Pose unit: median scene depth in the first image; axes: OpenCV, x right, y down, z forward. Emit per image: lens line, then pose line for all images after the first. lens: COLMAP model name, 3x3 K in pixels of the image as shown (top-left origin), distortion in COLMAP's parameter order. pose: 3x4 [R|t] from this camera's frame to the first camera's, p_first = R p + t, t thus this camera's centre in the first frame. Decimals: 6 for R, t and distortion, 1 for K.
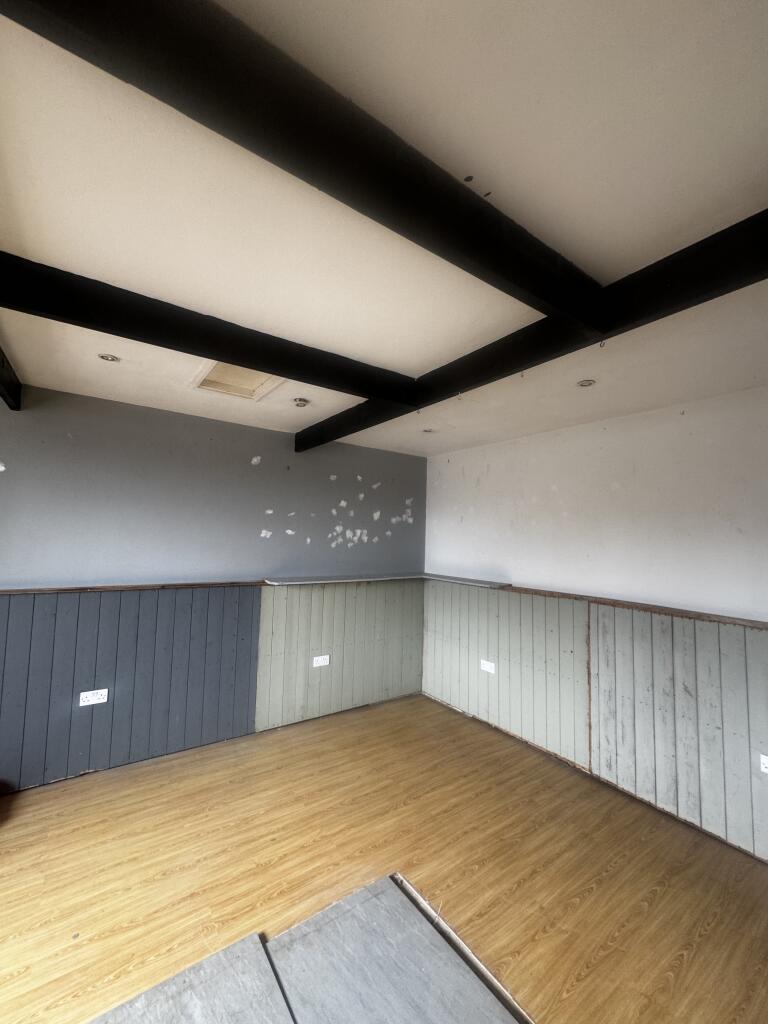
lens RADIAL K [[410.7, 0, 383.9], [0, 410.7, 510.9], [0, 0, 1]] dist [-0.004510, 0.000286]
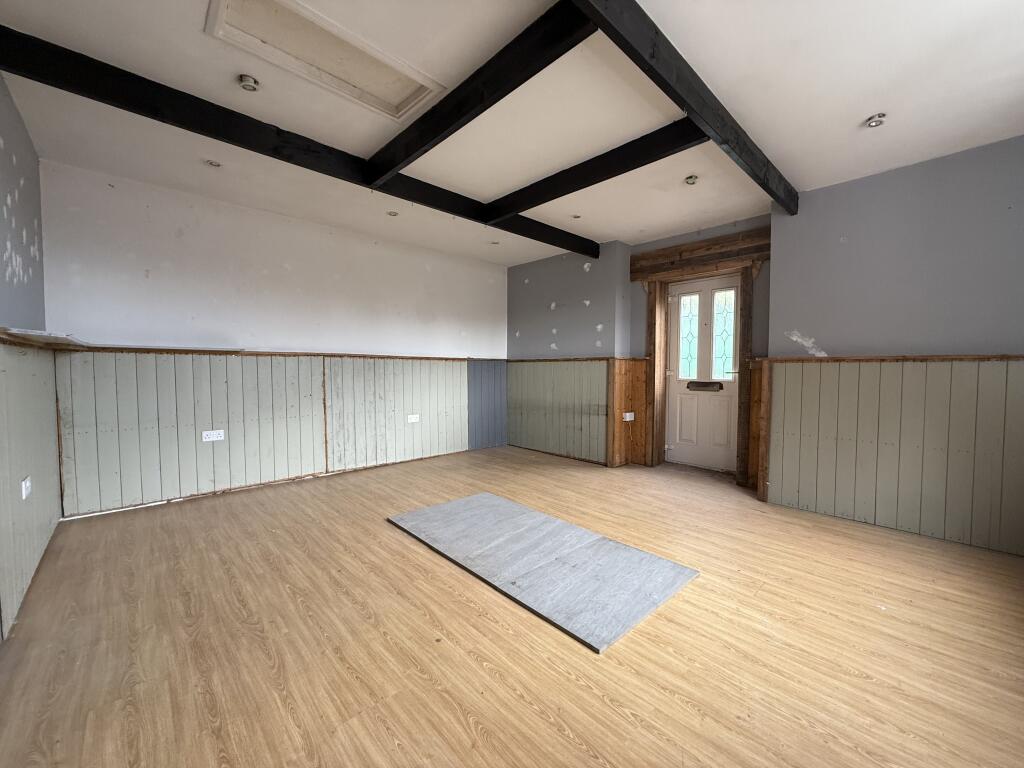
lens RADIAL K [[408.3, 0, 512.6], [0, 408.3, 384.0], [0, 0, 1]] dist [0.000429, 0.000070]
pose [[-0.140281, -0.066382, 0.987884, -1.239404], [-0.071050, 0.995853, 0.056828, 0.242632], [-0.987559, -0.062217, -0.144416, 0.716508]]
